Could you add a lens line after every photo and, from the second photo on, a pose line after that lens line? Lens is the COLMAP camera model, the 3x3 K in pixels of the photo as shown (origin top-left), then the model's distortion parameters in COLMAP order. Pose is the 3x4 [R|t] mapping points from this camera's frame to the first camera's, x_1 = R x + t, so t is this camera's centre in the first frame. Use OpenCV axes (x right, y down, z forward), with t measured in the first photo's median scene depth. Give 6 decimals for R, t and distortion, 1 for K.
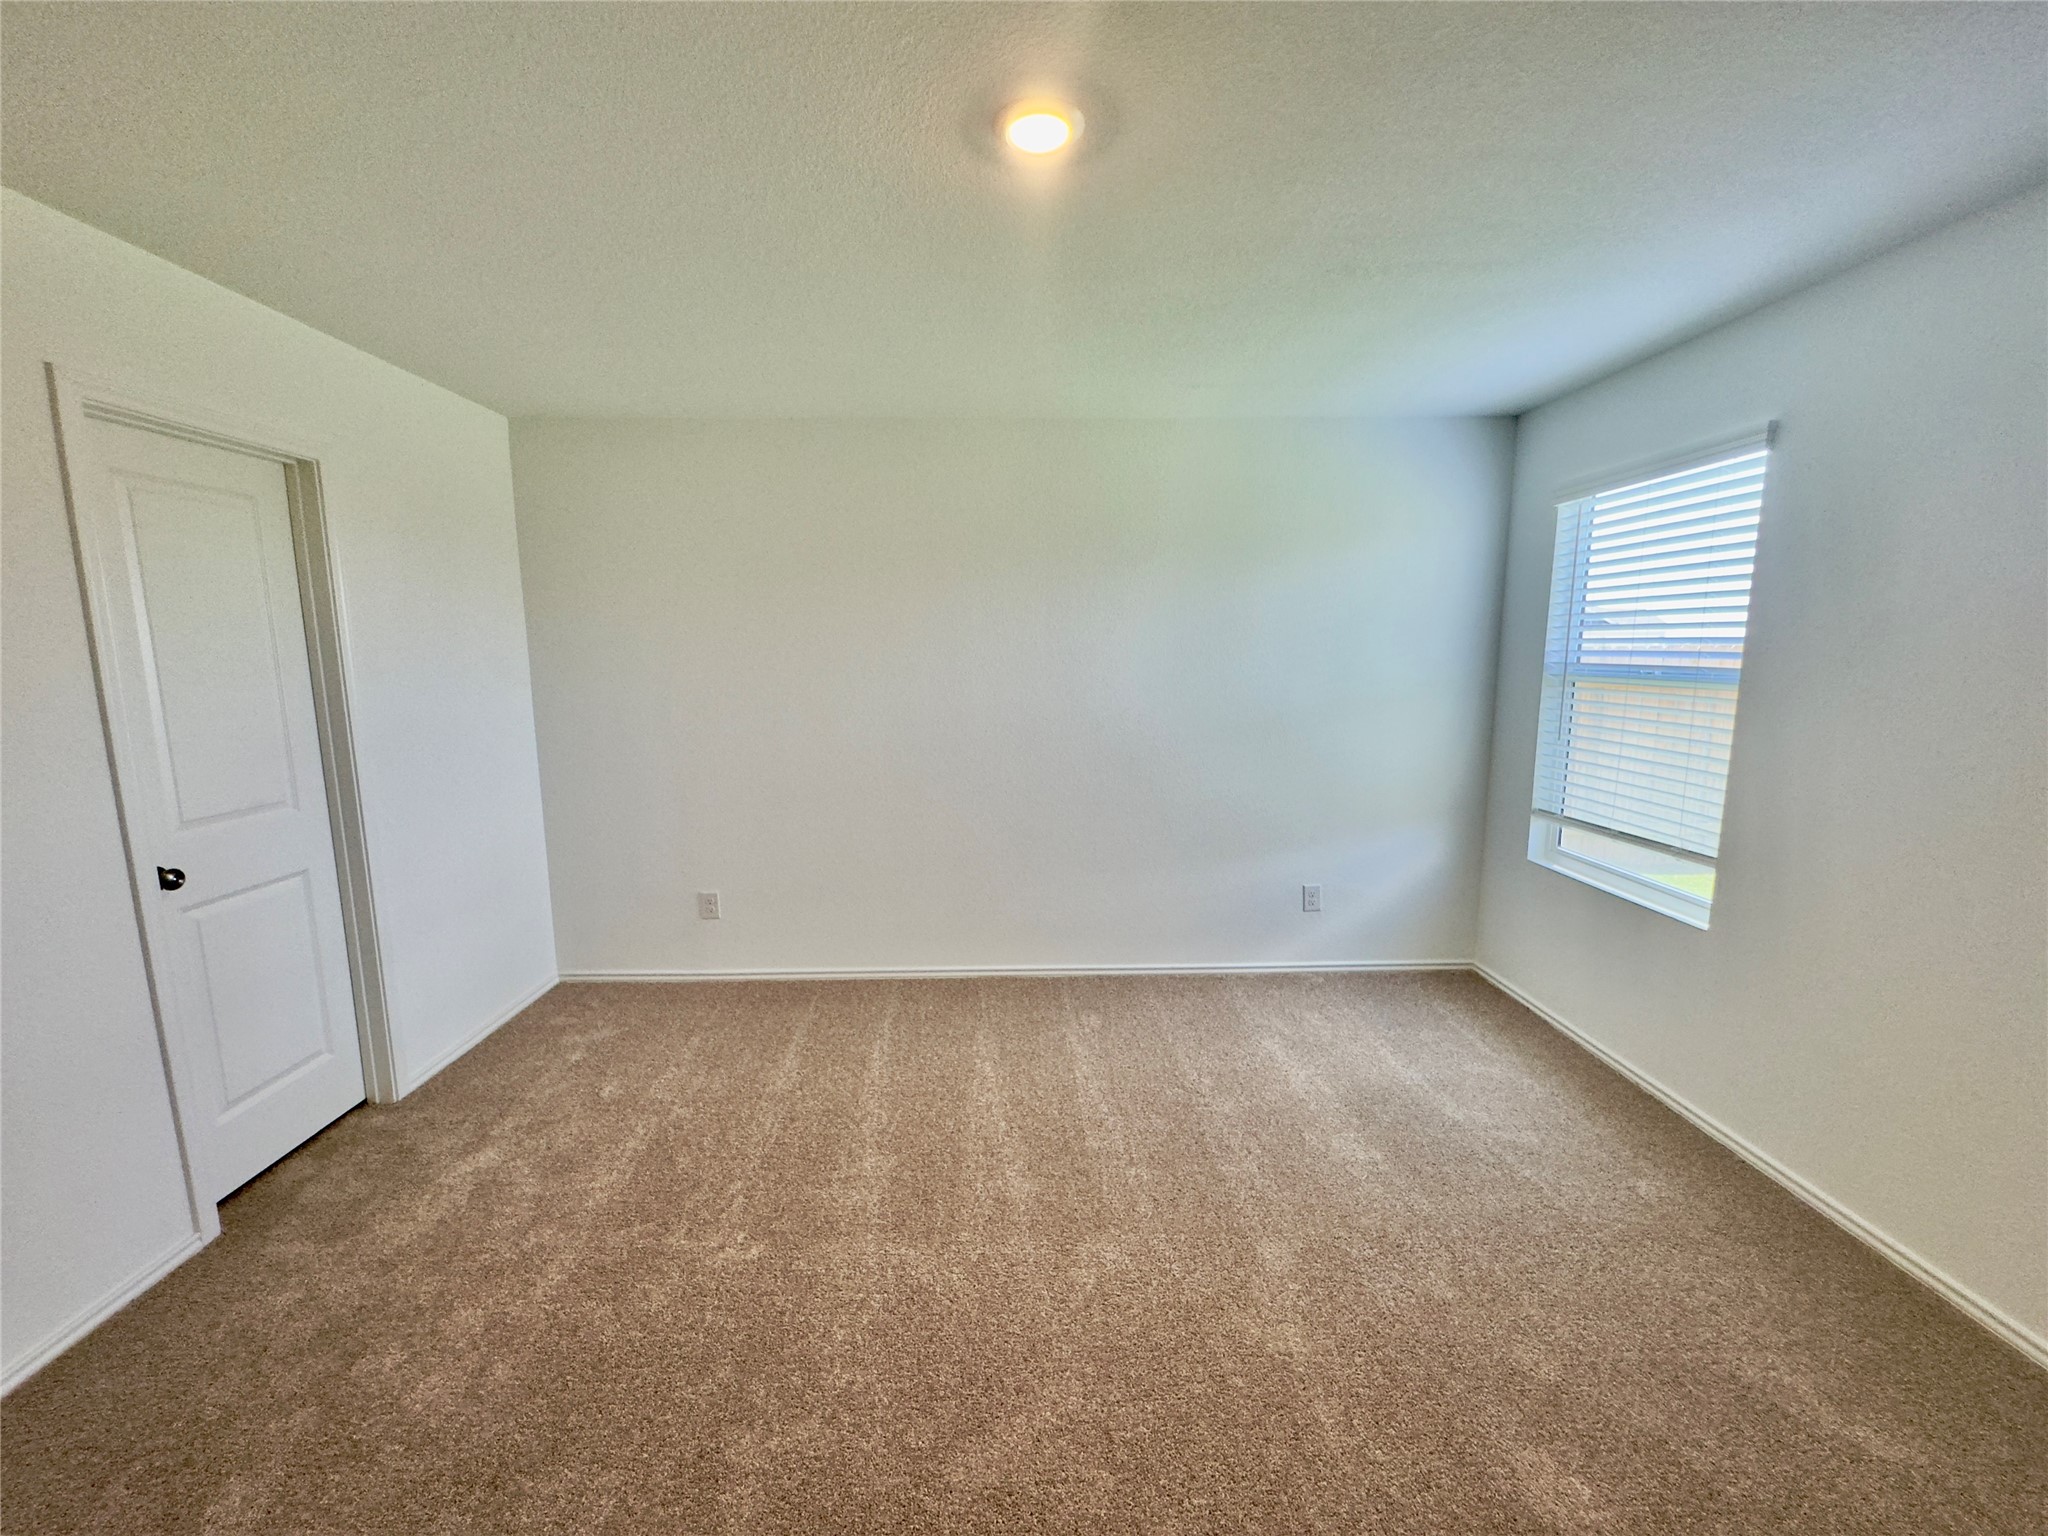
lens RADIAL K [[818.4, 0, 1024.0], [0, 818.4, 768.0], [0, 0, 1]] dist [-0.001275, 0.000289]
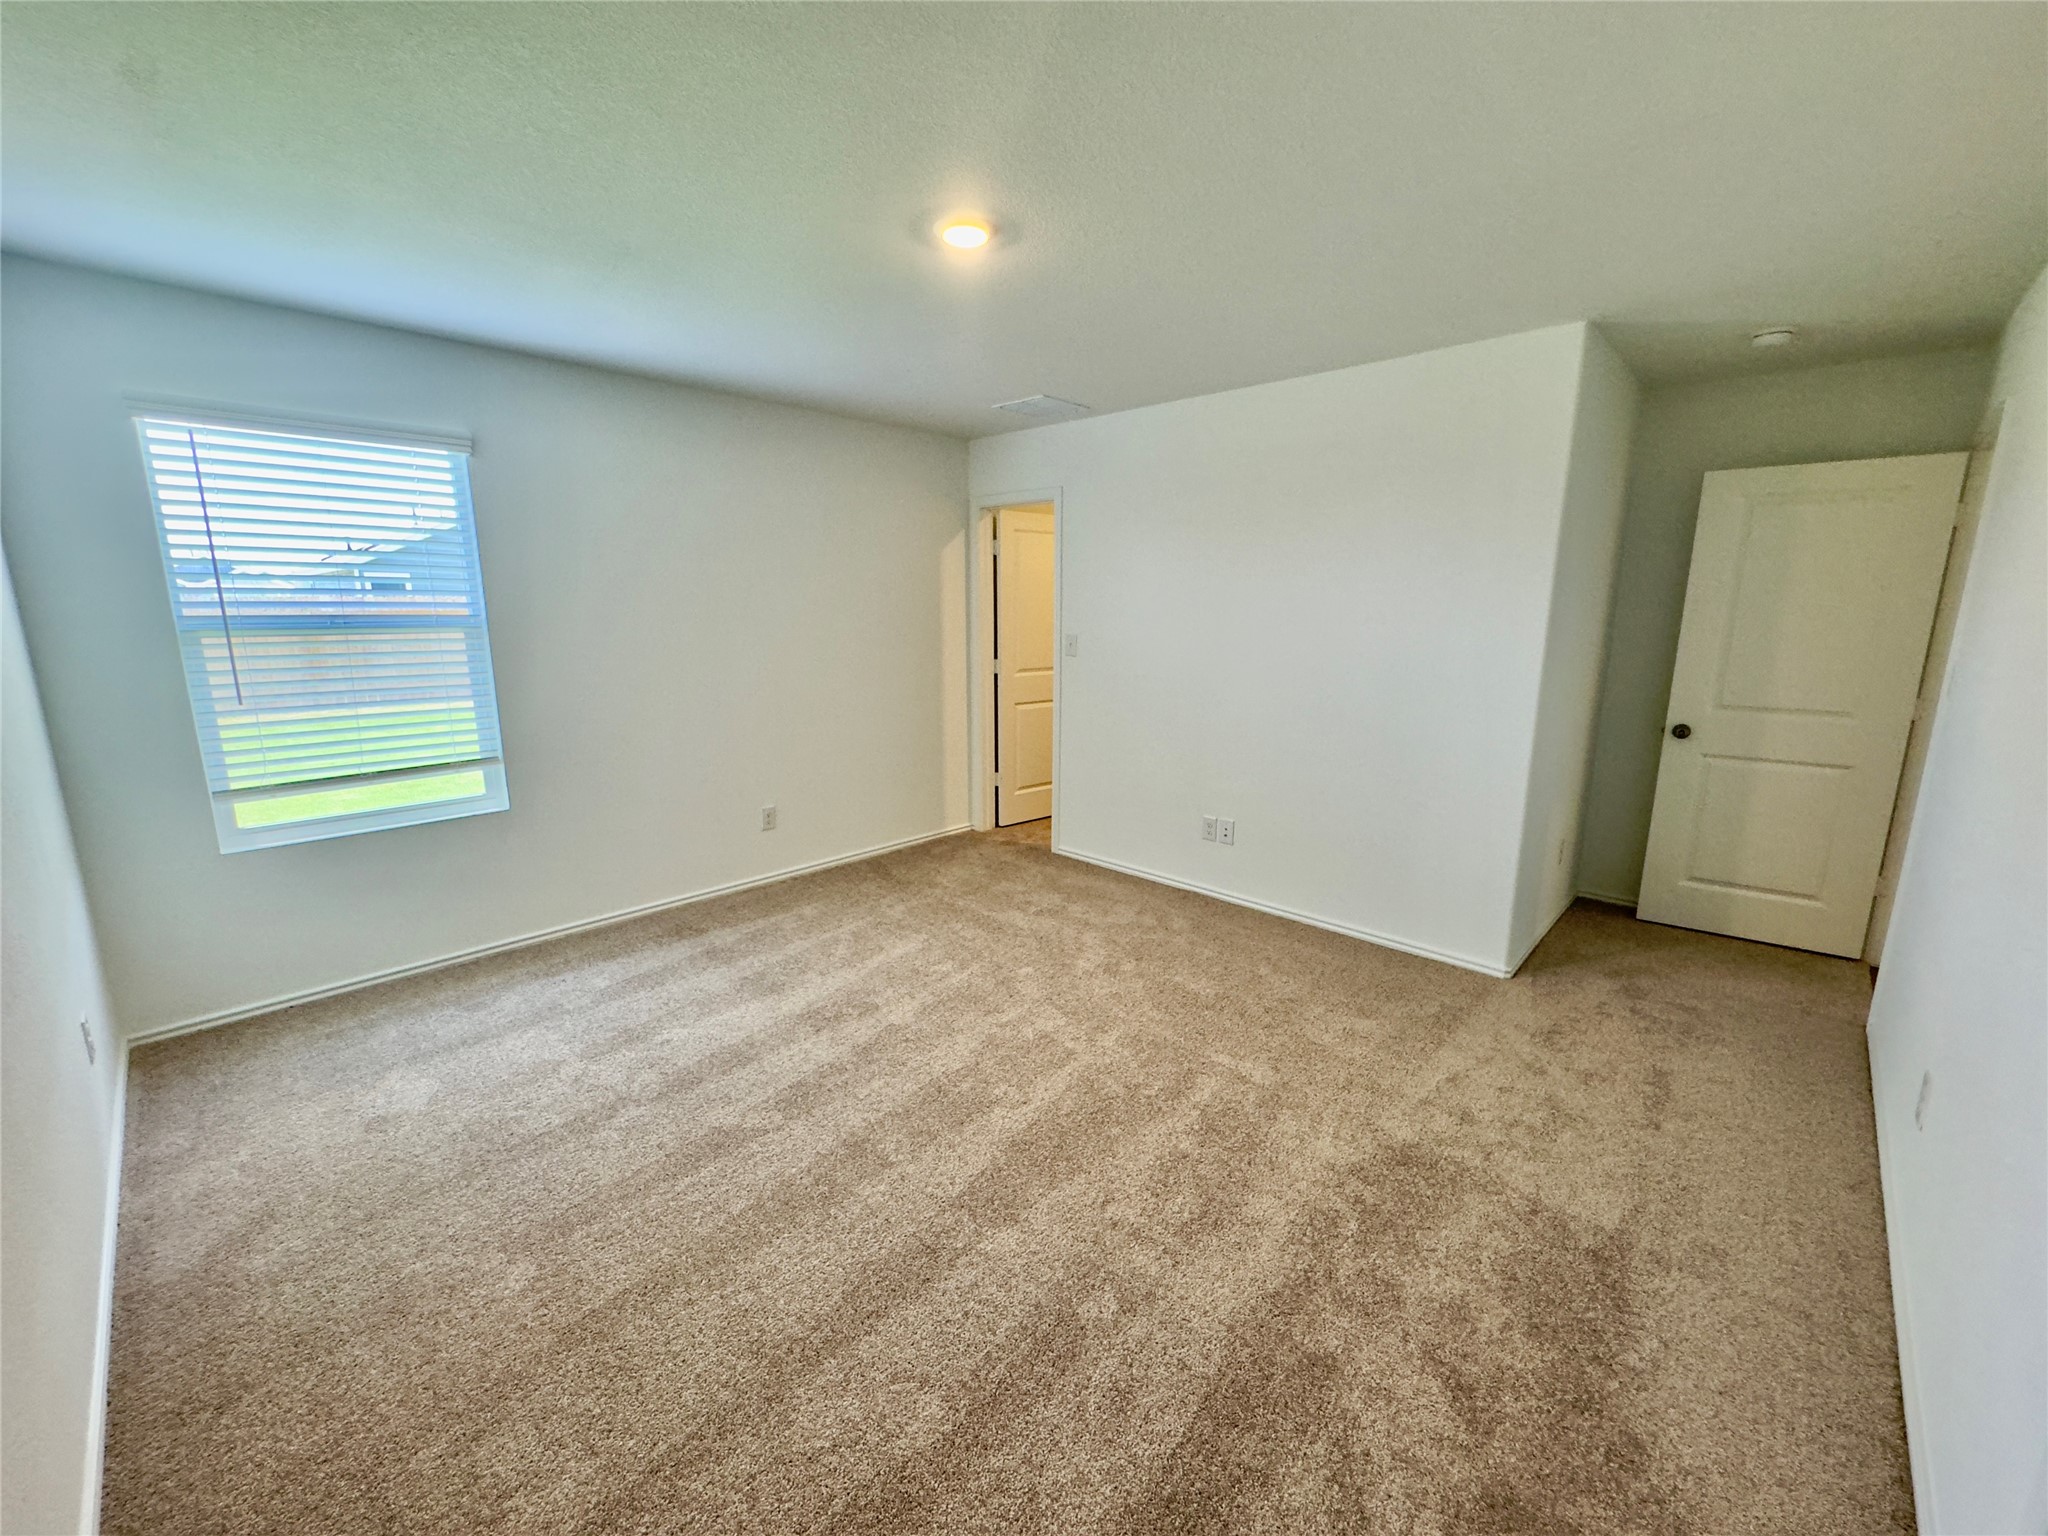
lens RADIAL K [[818.4, 0, 1024.0], [0, 818.4, 768.0], [0, 0, 1]] dist [-0.001275, 0.000289]
pose [[-0.703824, -0.143402, 0.695749, -0.552809], [0.098495, 0.950253, 0.295496, -0.143738], [-0.703513, 0.276505, -0.654687, 0.988504]]
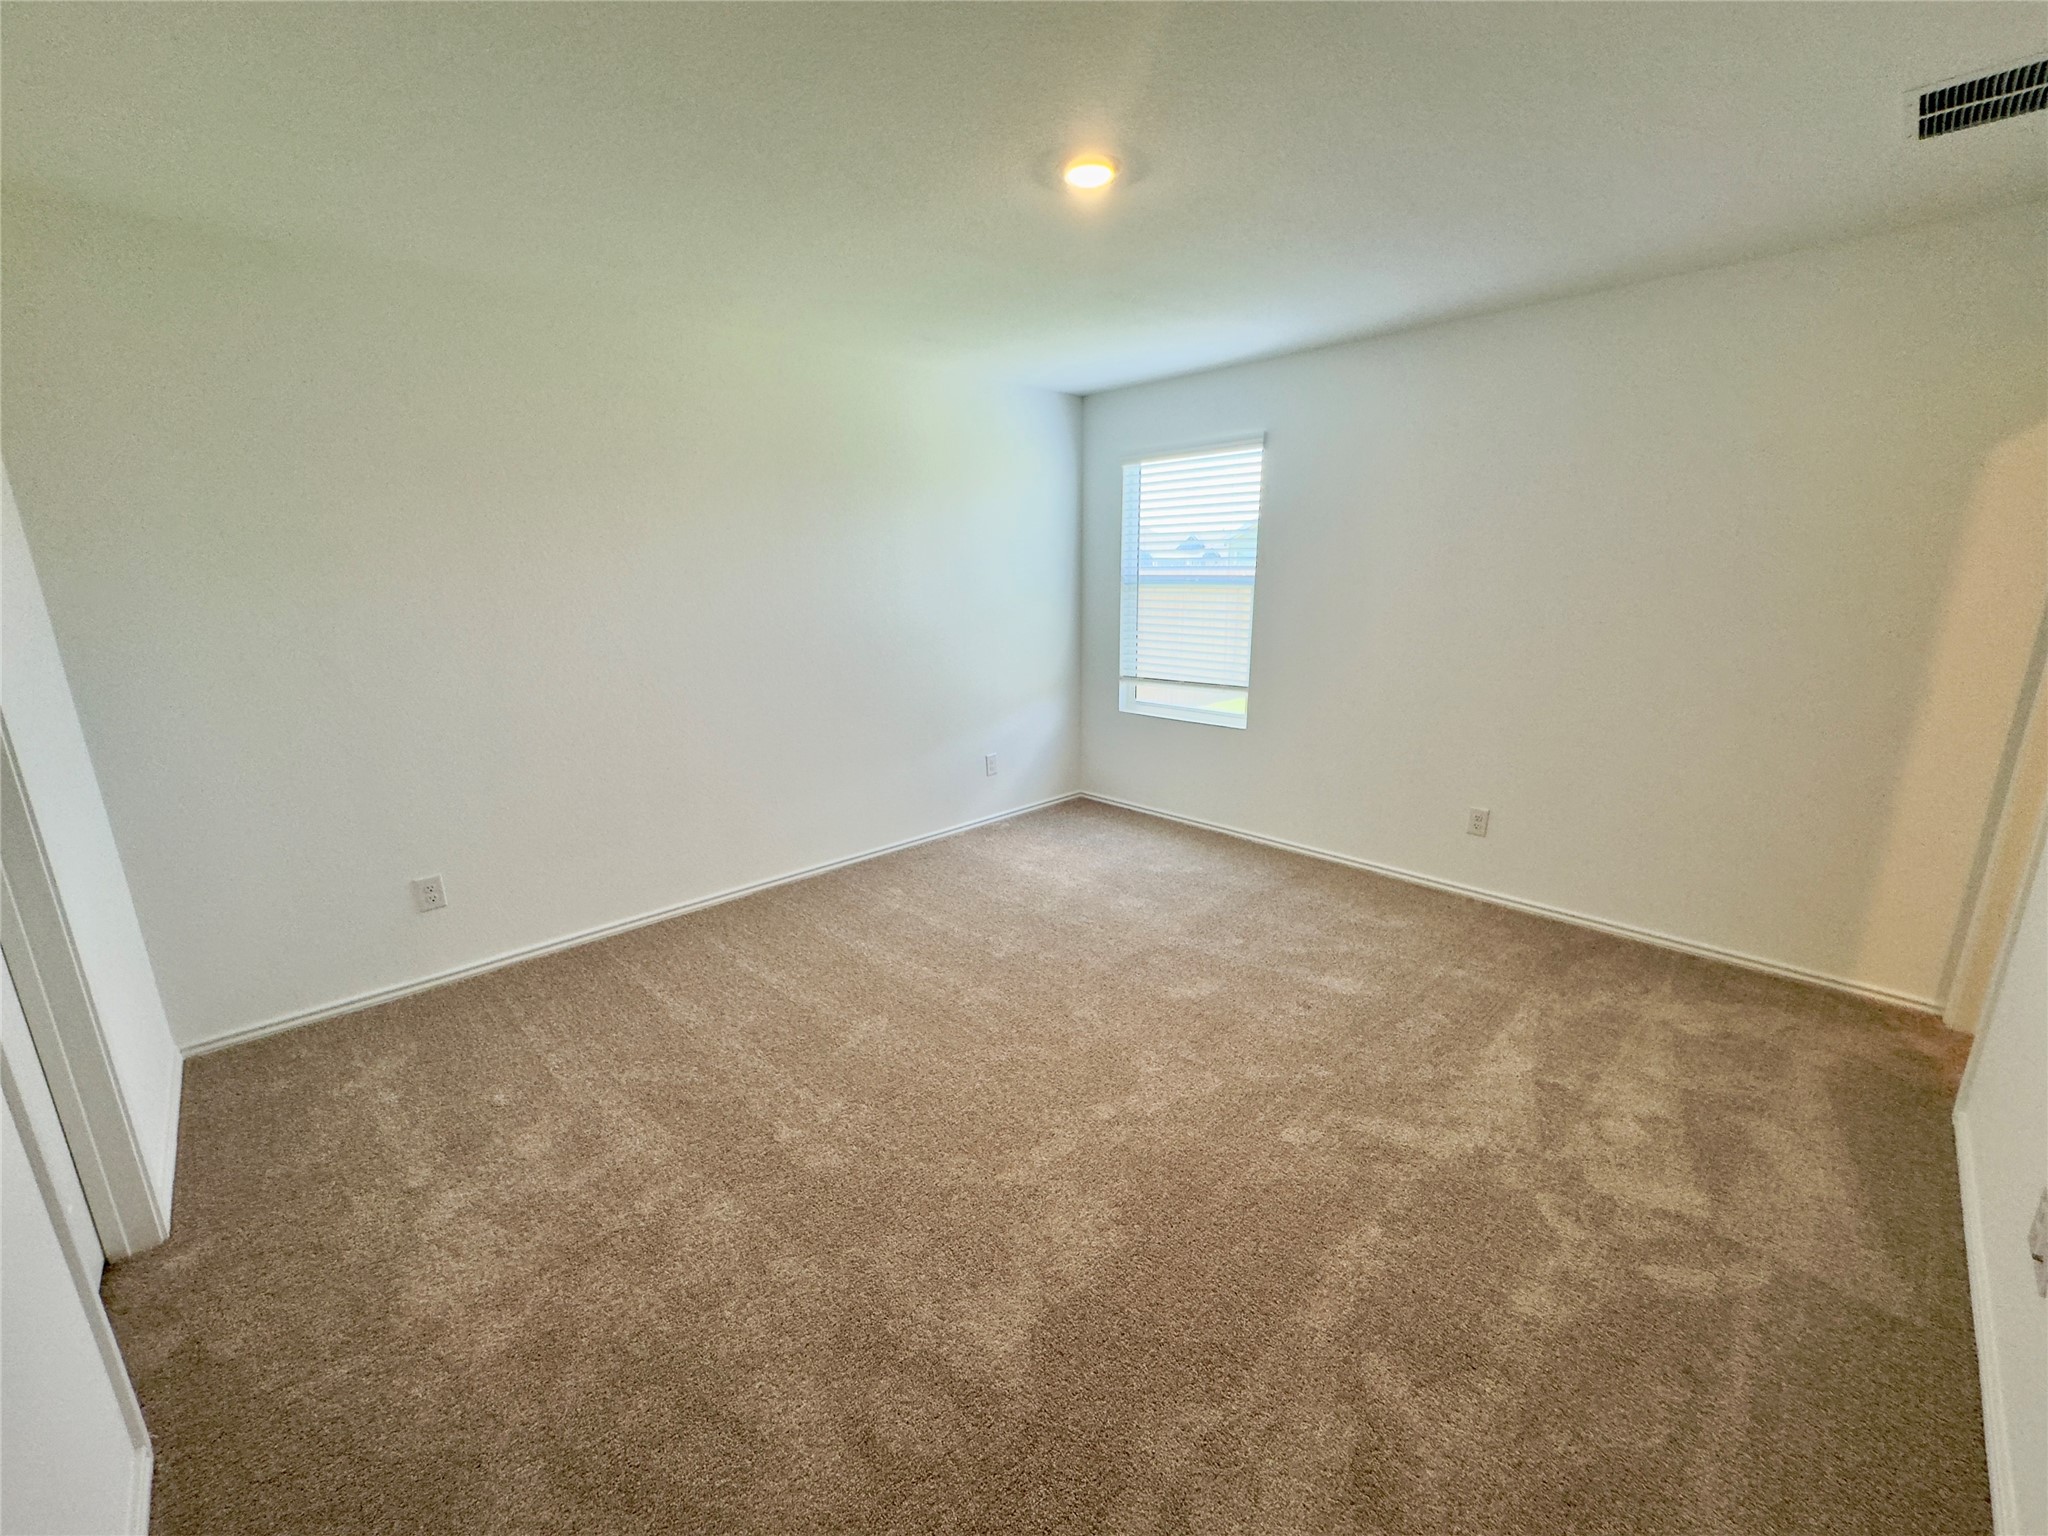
lens RADIAL K [[821.4, 0, 1024.0], [0, 821.4, 768.0], [0, 0, 1]] dist [0.002665, 0.000150]
pose [[0.736785, -0.166349, 0.655344, -0.523432], [0.106127, 0.985700, 0.130890, 0.001871], [-0.667746, -0.026888, 0.743903, 0.011267]]
